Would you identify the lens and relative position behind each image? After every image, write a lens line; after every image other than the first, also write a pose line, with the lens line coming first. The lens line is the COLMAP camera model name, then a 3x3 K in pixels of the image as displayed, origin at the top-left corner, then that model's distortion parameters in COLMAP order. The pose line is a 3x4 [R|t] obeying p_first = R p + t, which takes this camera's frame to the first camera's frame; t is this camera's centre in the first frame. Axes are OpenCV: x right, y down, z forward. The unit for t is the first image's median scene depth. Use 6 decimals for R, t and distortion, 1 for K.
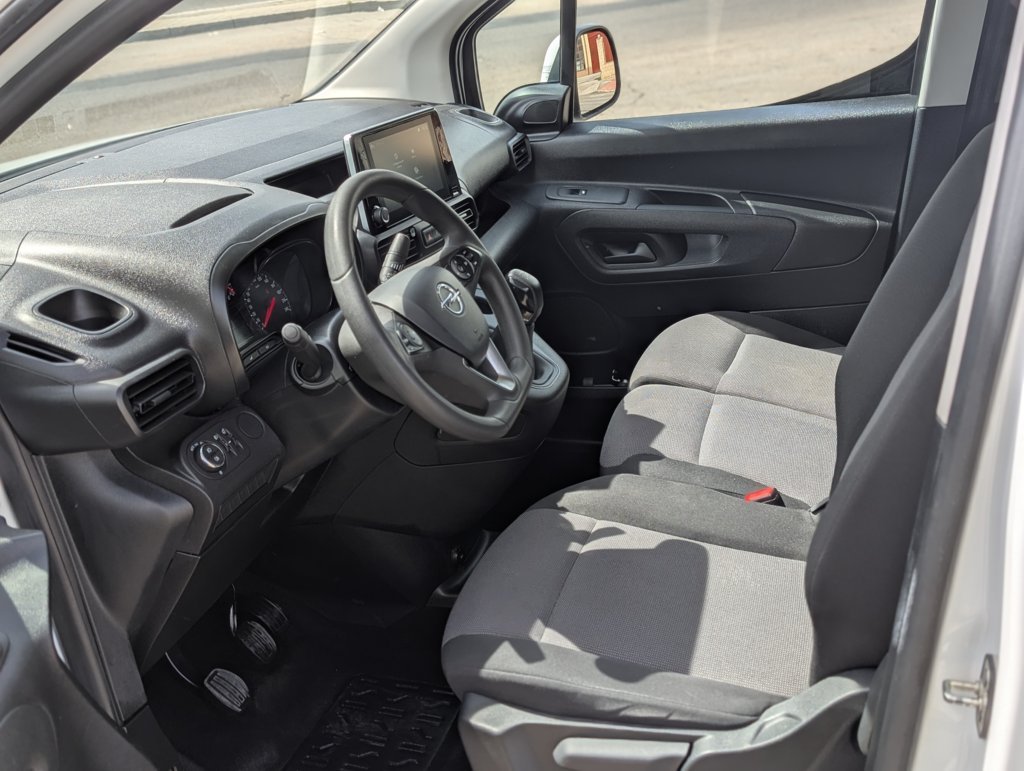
lens RADIAL K [[1121.5, 0, 503.7], [0, 1121.5, 375.9], [0, 0, 1]] dist [0.135916, -0.445804]
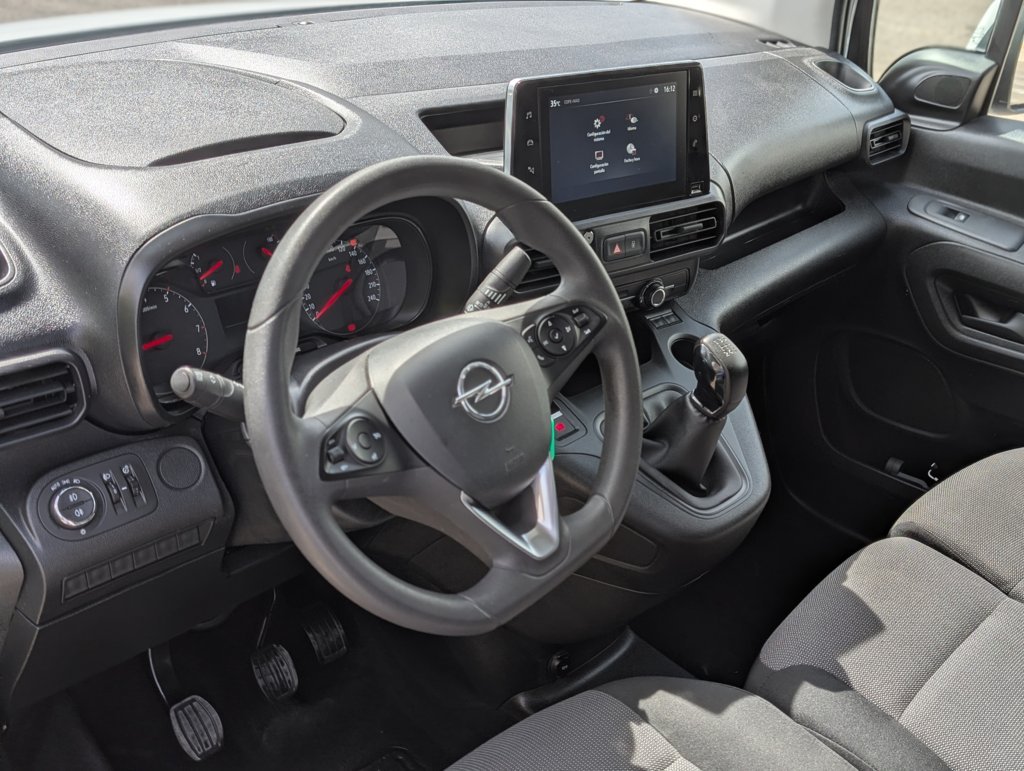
lens RADIAL K [[1121.5, 0, 503.7], [0, 1121.5, 375.9], [0, 0, 1]] dist [0.135916, -0.445804]
pose [[0.876204, 0.327764, -0.353322, 0.138510], [-0.288131, 0.943939, 0.161120, -0.139278], [0.386324, -0.039371, 0.921522, 0.337319]]
